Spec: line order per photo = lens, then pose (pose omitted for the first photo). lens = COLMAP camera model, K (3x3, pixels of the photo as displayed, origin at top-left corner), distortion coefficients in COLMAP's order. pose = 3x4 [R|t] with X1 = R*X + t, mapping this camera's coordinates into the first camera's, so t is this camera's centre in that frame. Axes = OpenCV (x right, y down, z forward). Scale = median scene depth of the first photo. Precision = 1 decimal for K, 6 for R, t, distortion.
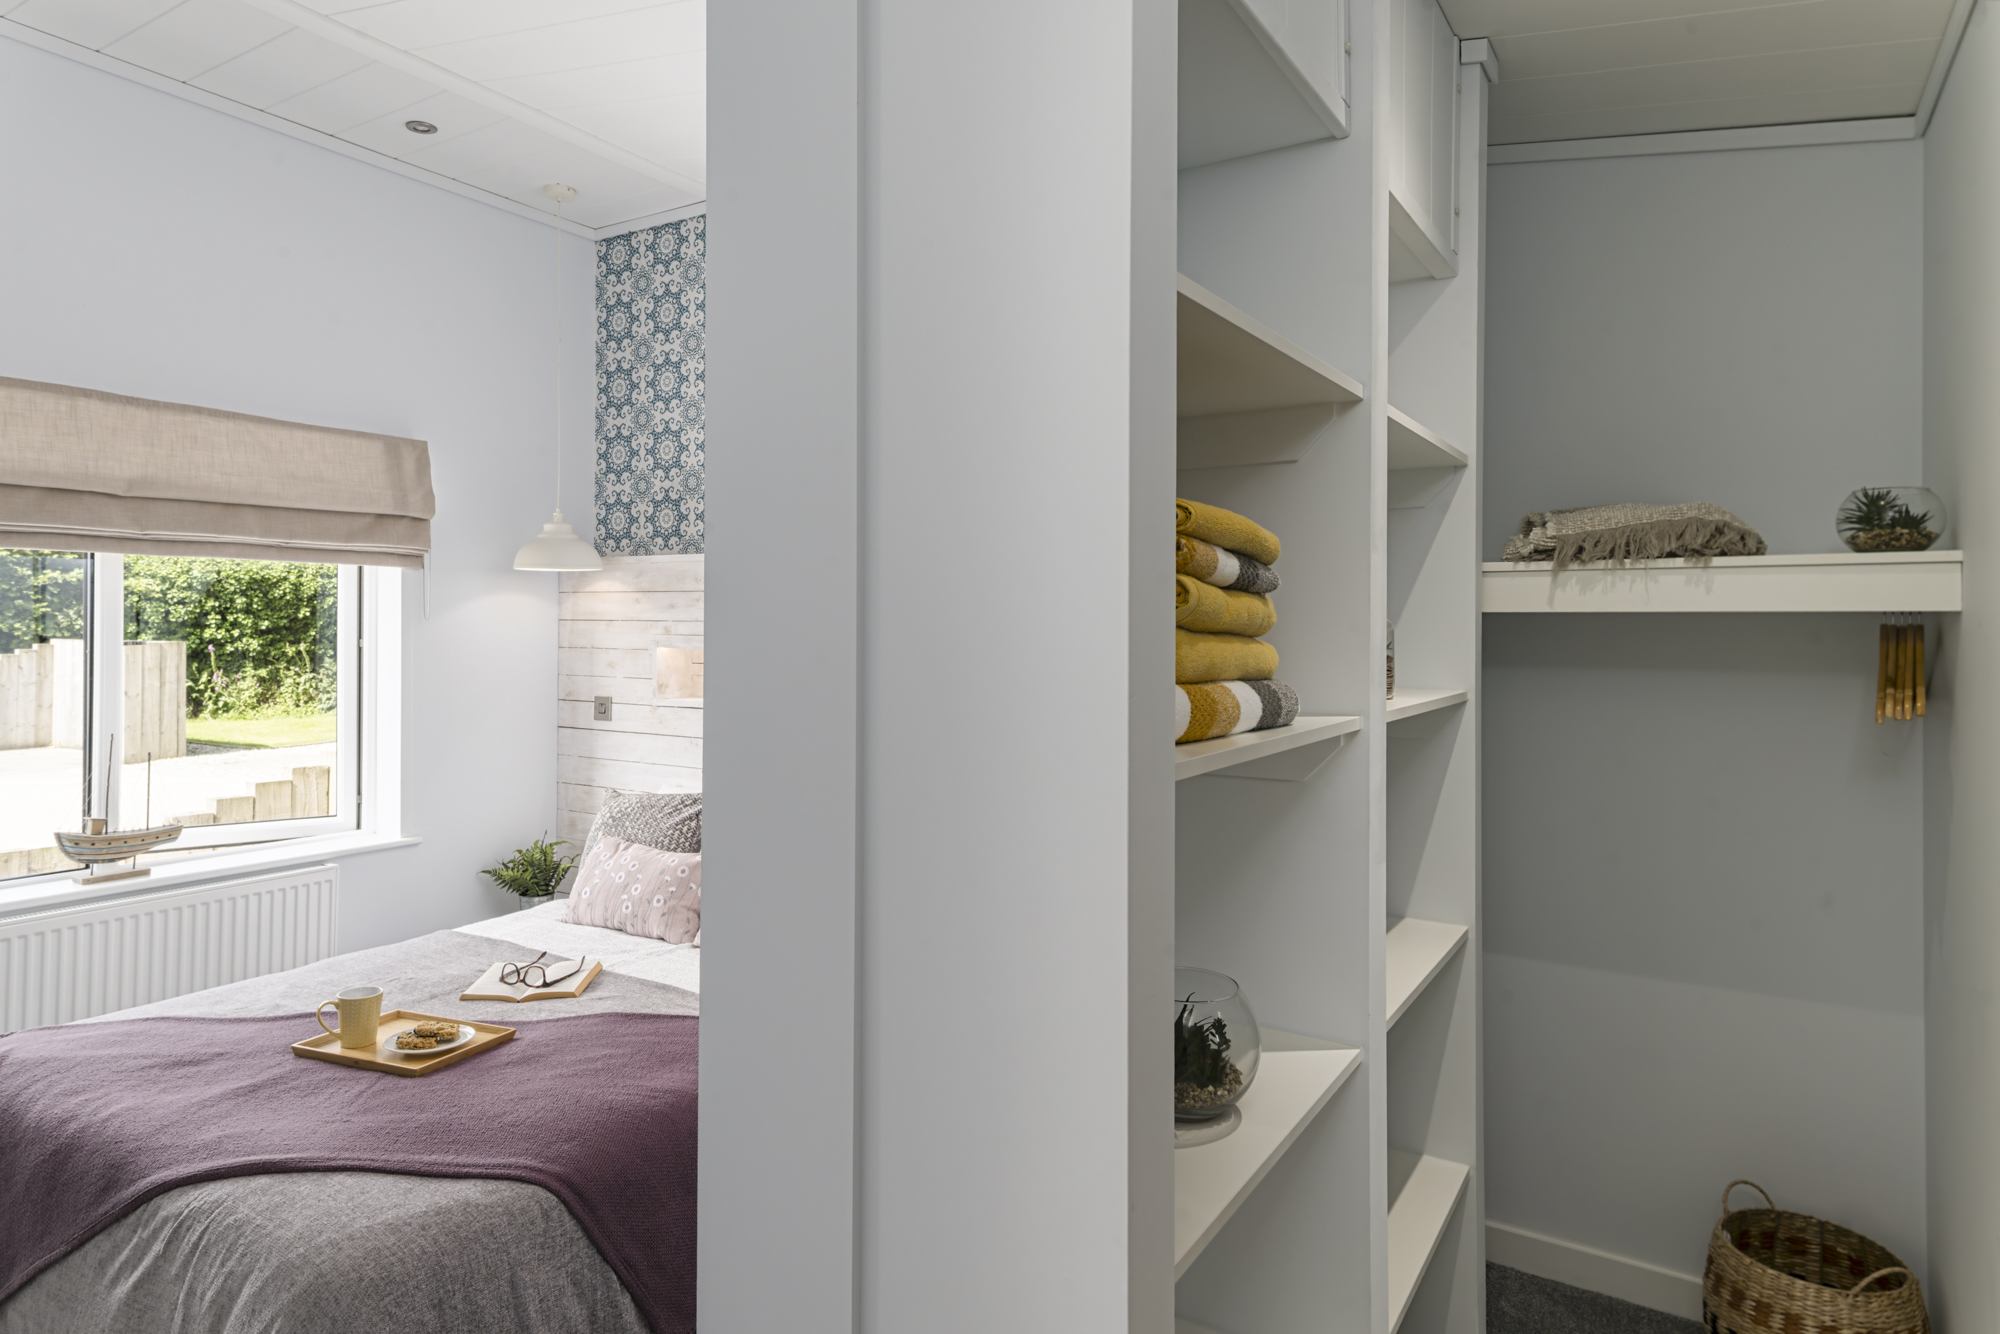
lens RADIAL K [[1123.7, 0, 983.0], [0, 1123.7, 582.1], [0, 0, 1]] dist [0.034014, -0.004013]
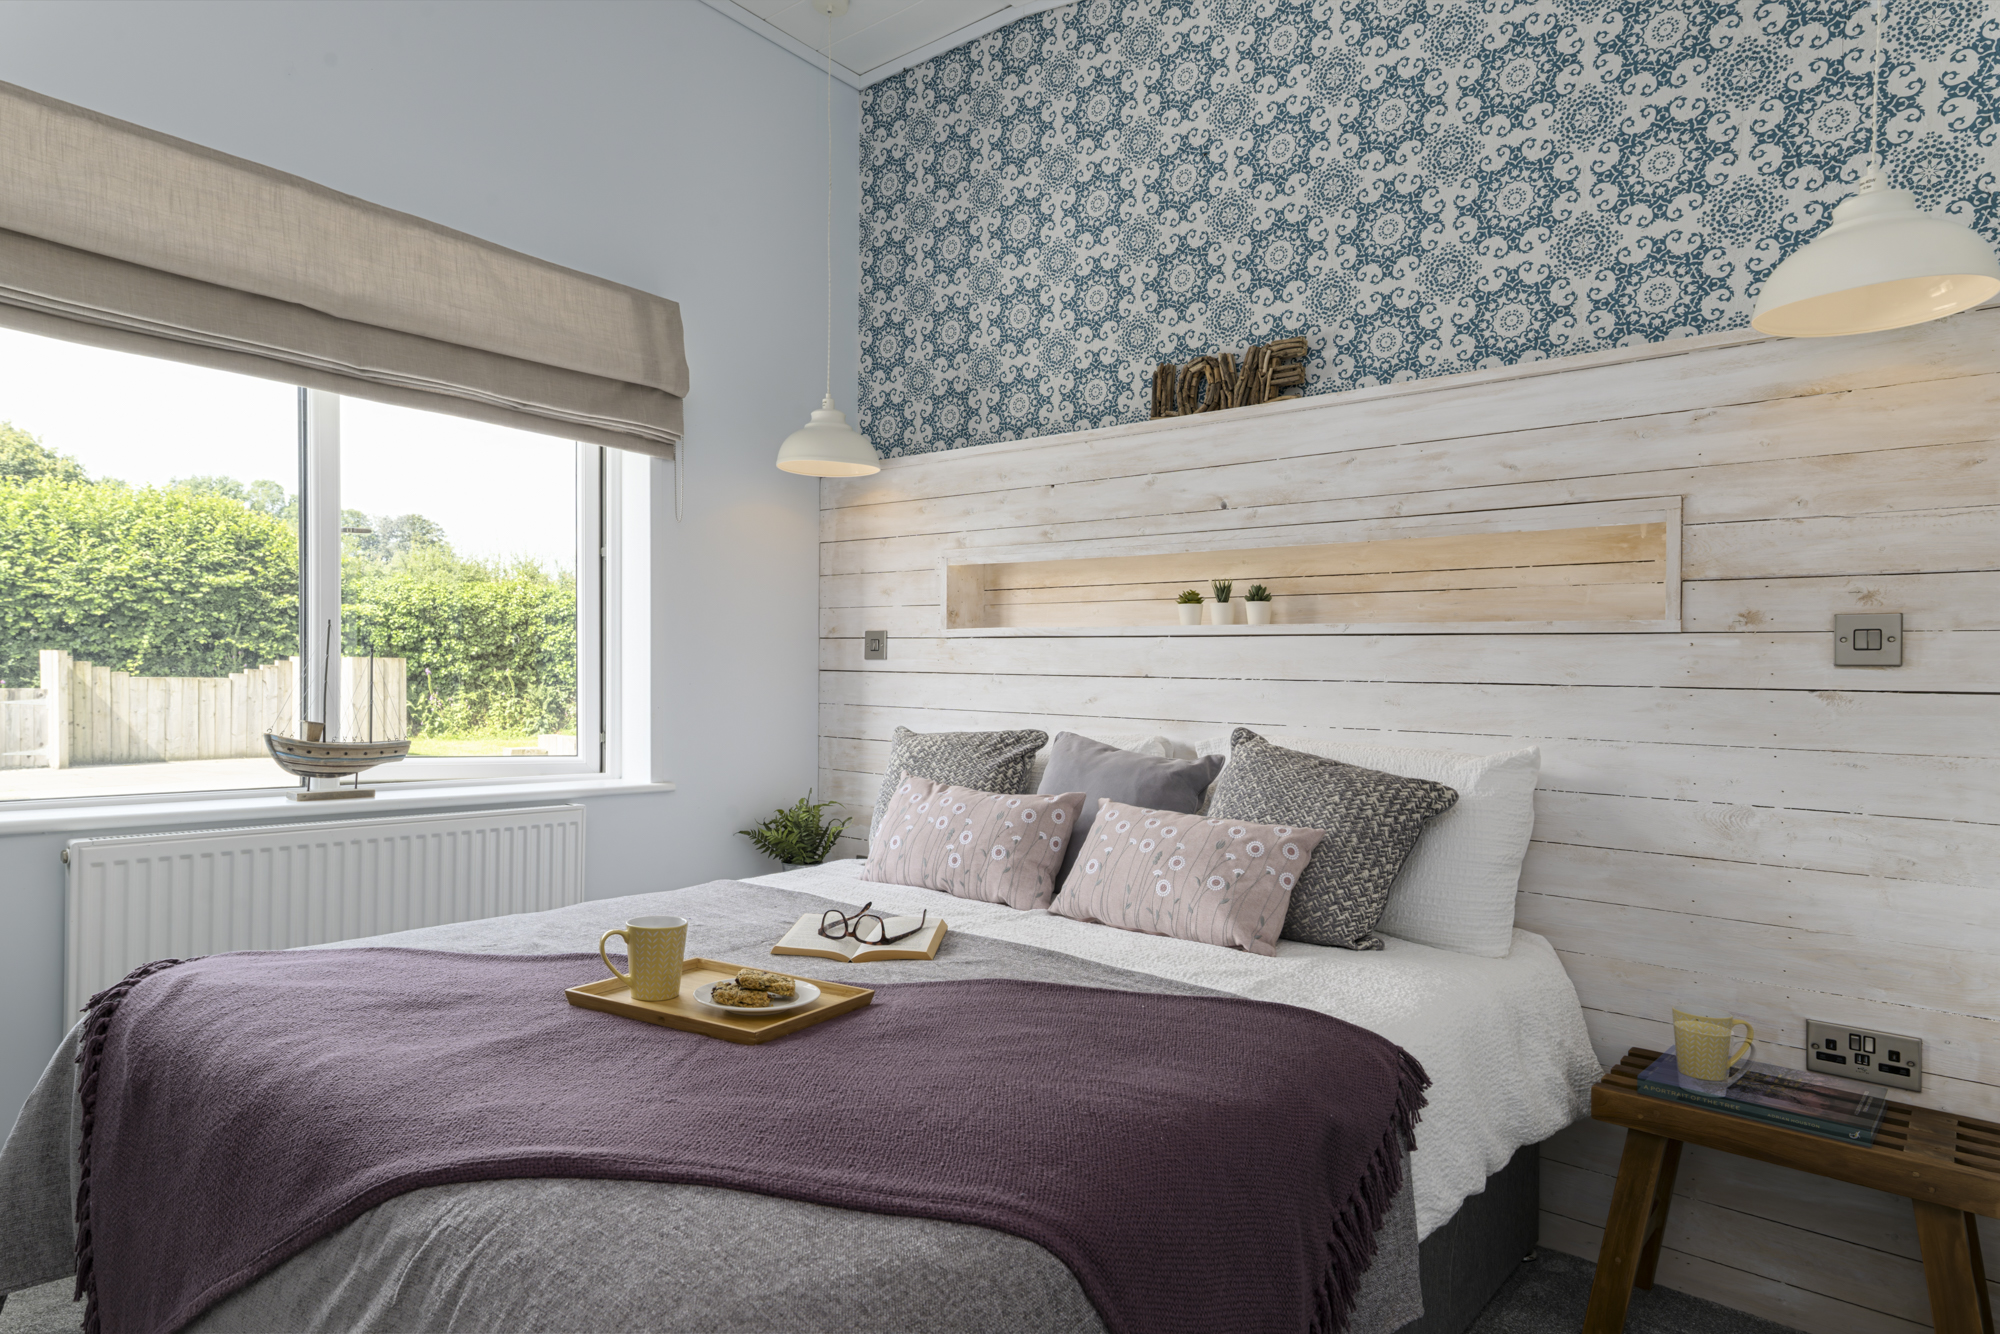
lens RADIAL K [[1123.7, 0, 998.5], [0, 1123.7, 670.6], [0, 0, 1]] dist [0.034014, -0.004013]
pose [[0.991780, 0.017470, -0.126756, -0.196832], [-0.013394, 0.999368, 0.032931, 0.139483], [0.127251, -0.030963, 0.991387, 0.273365]]
